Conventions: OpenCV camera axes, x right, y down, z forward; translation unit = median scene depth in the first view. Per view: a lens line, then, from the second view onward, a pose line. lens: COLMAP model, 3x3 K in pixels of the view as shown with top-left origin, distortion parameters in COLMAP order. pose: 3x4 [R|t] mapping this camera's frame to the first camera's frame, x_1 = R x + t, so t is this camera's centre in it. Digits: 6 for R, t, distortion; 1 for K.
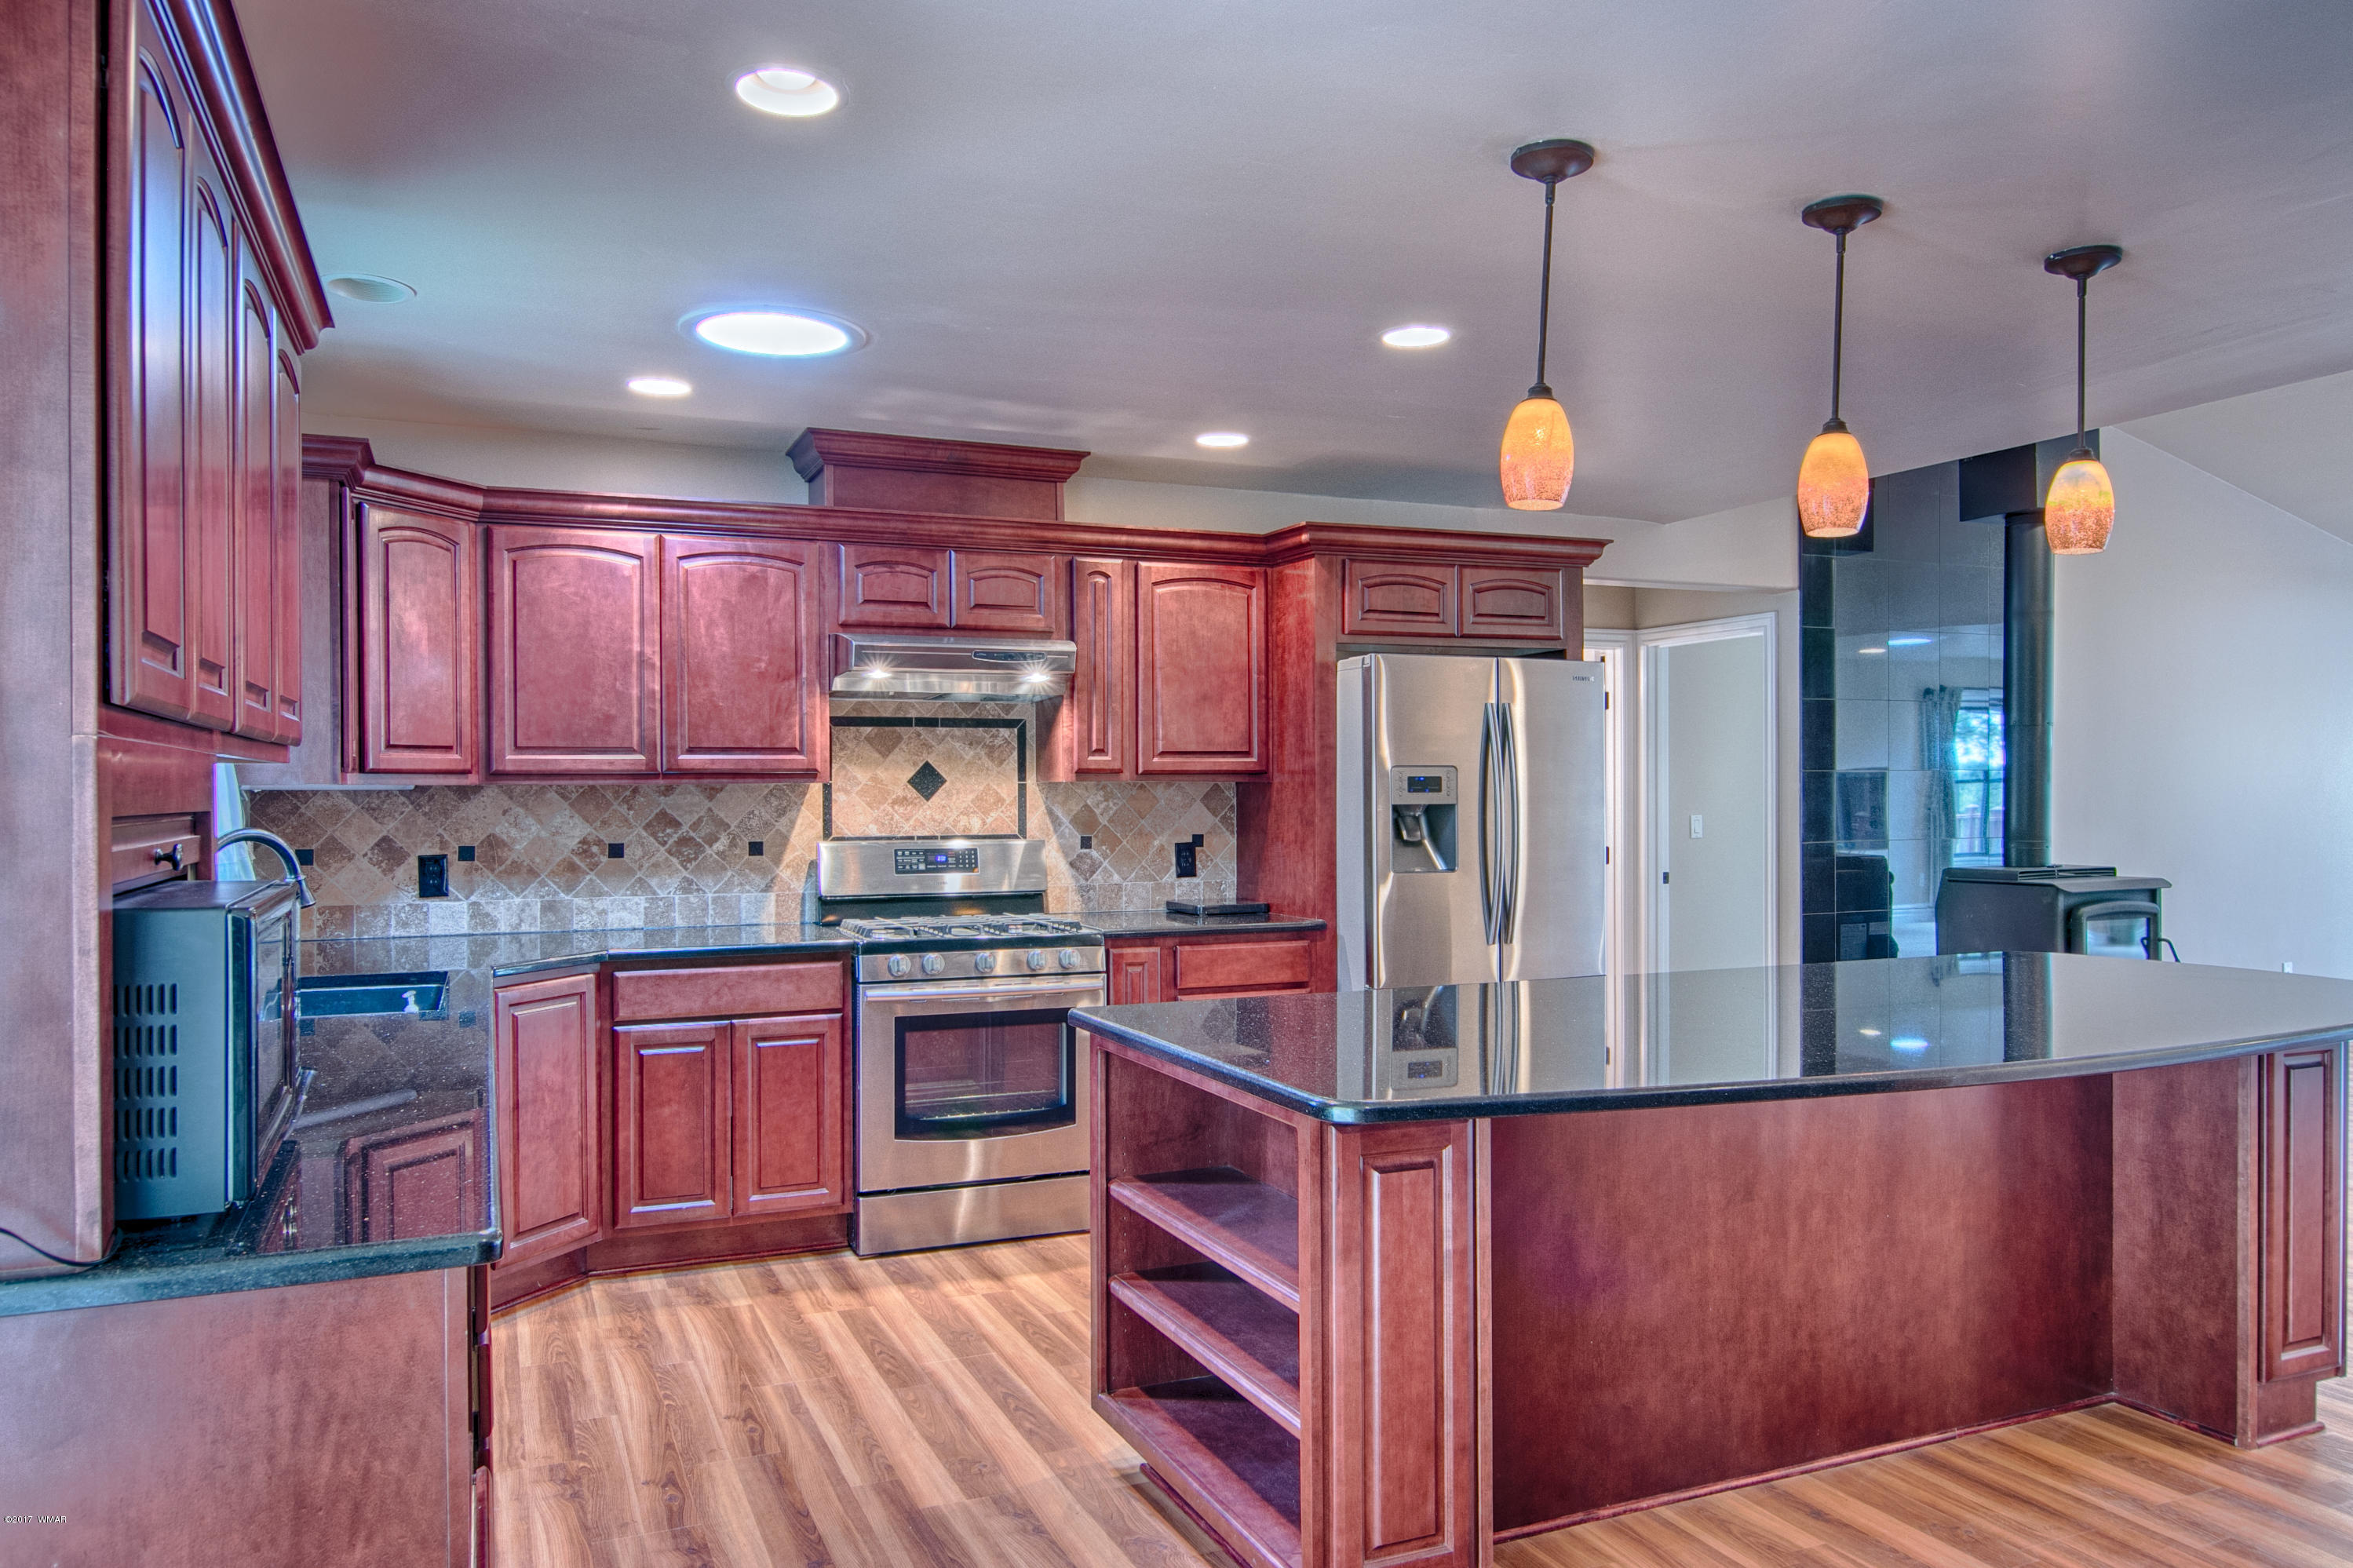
lens RADIAL K [[1608.4, 0, 1173.8], [0, 1608.4, 784.8], [0, 0, 1]] dist [-0.000385, -0.000017]
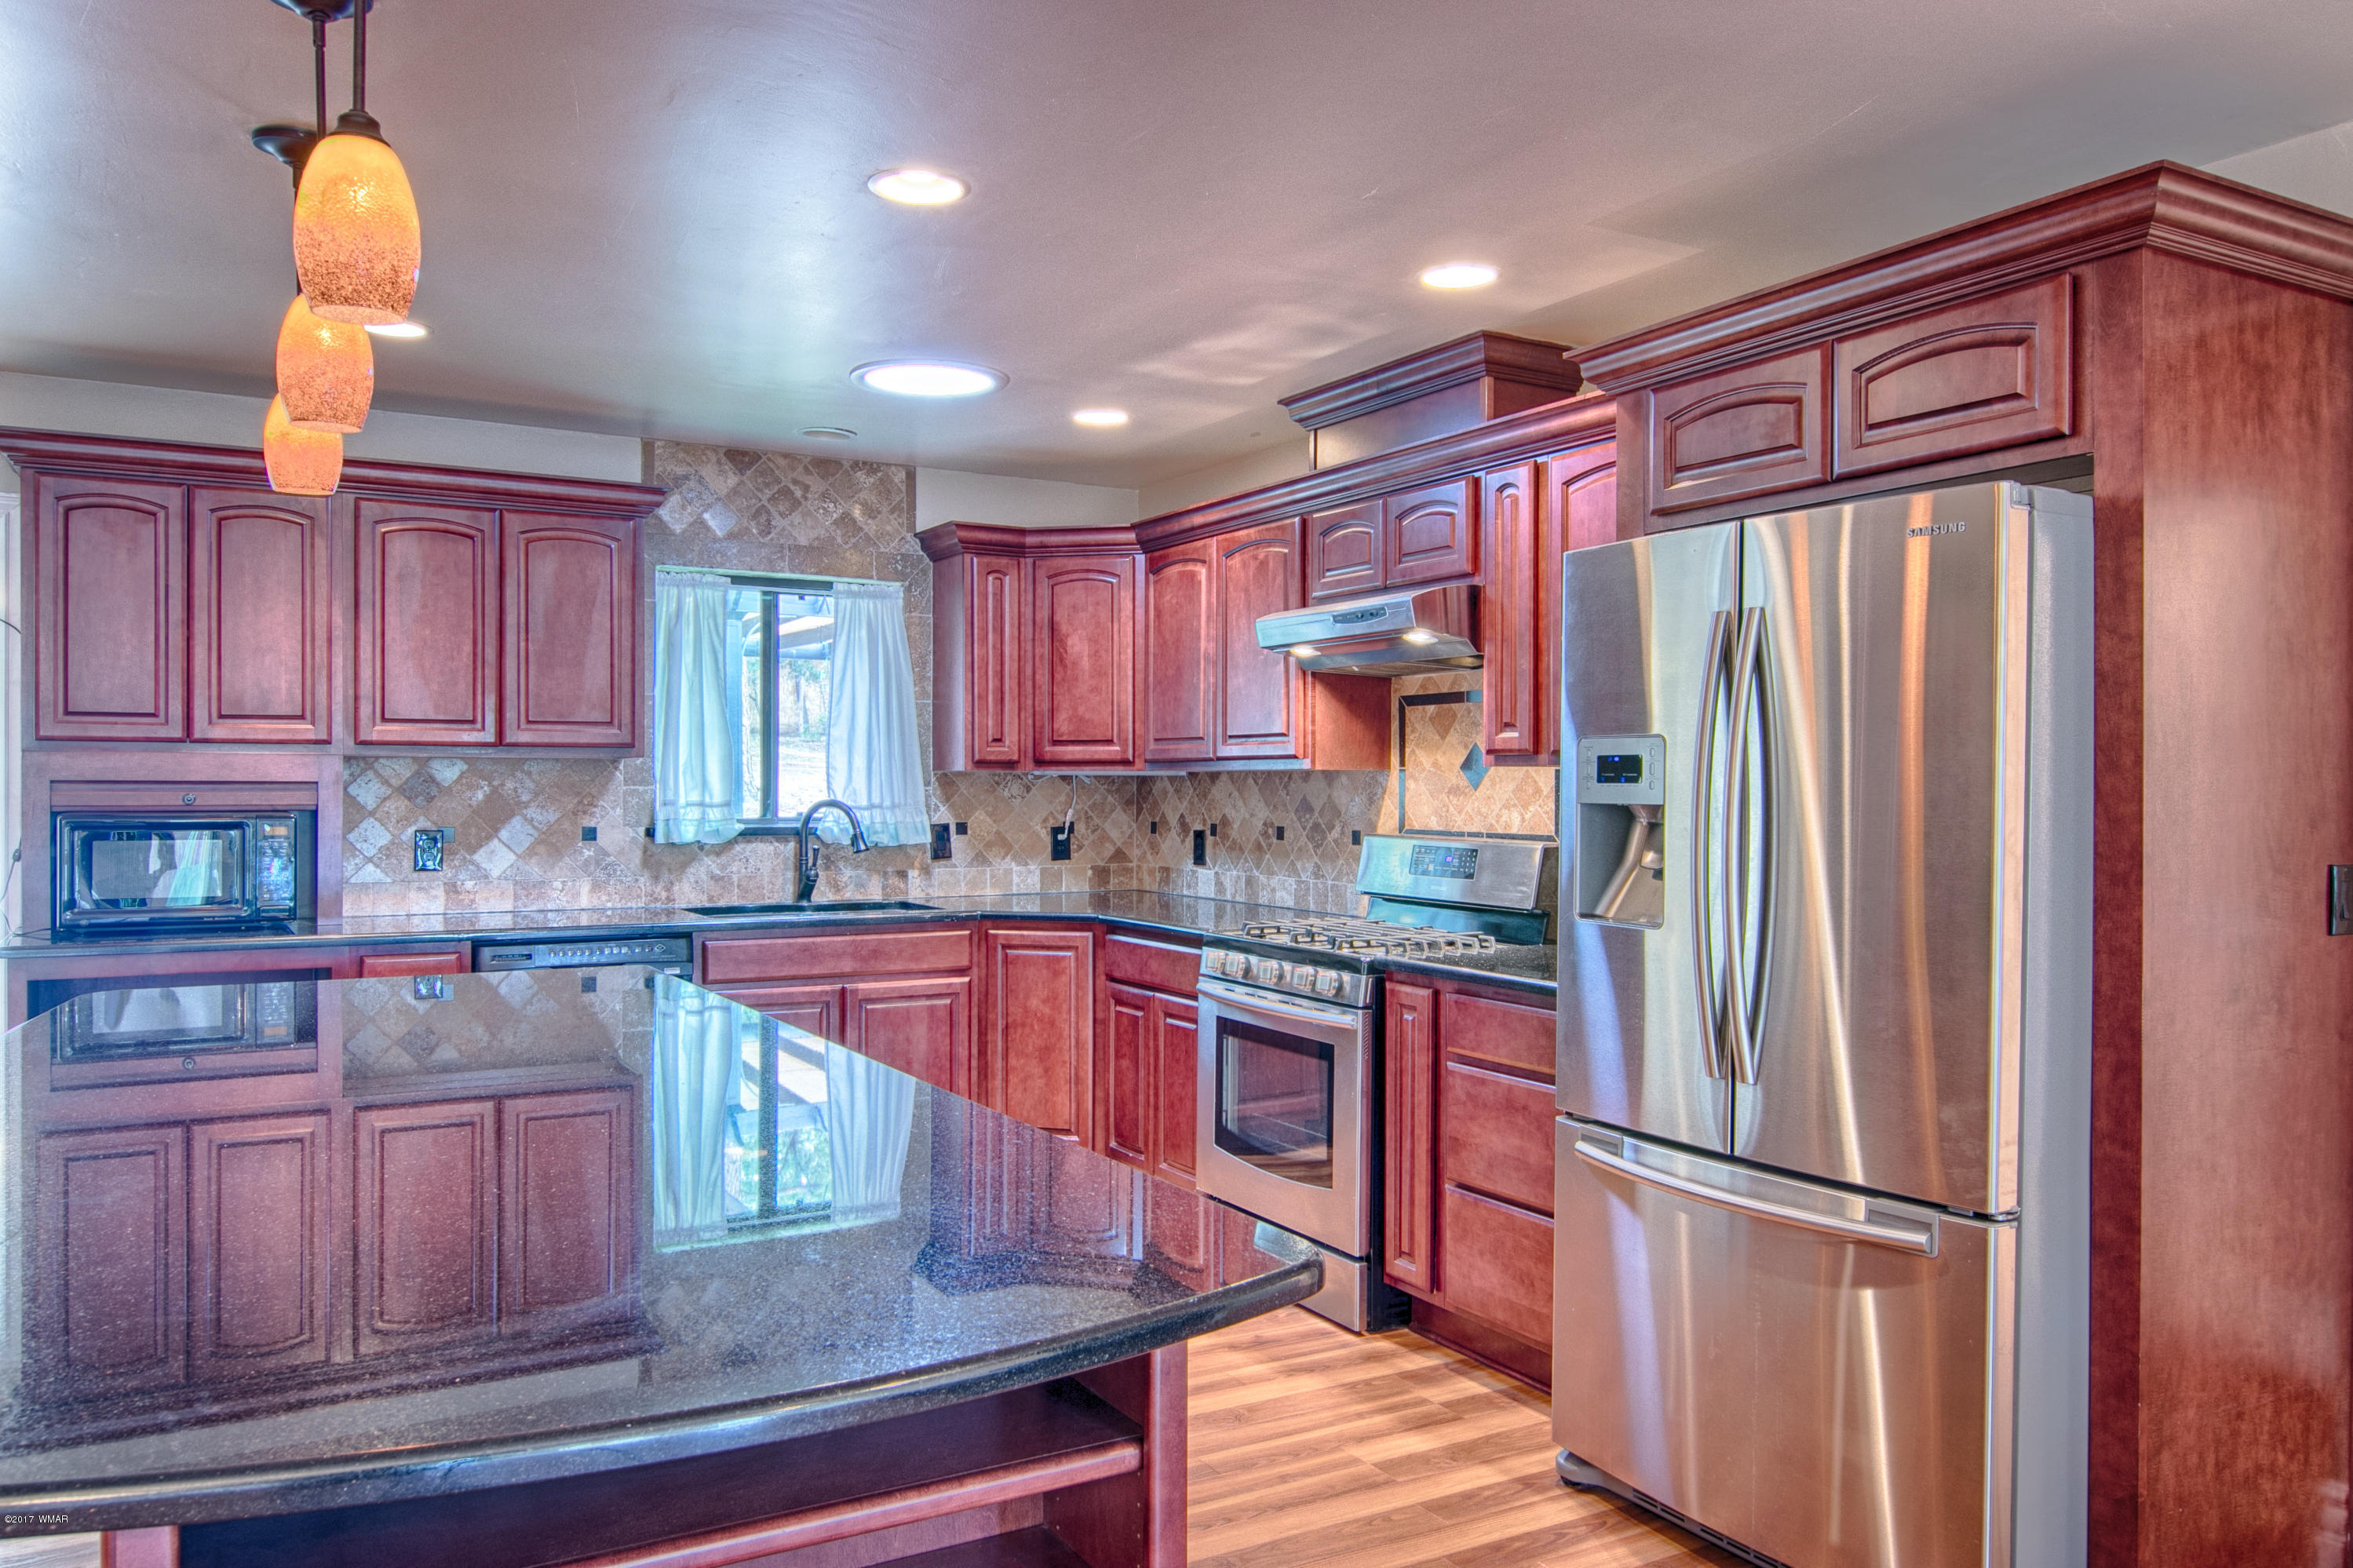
lens RADIAL K [[1714.4, 0, 1176.8], [0, 1714.4, 790.5], [0, 0, 1]] dist [0.002974, -0.000773]
pose [[0.102158, 0.009591, -0.994722, 0.782327], [-0.000845, 0.999954, 0.009554, 0.001884], [0.994768, -0.000136, 0.102162, 0.823671]]
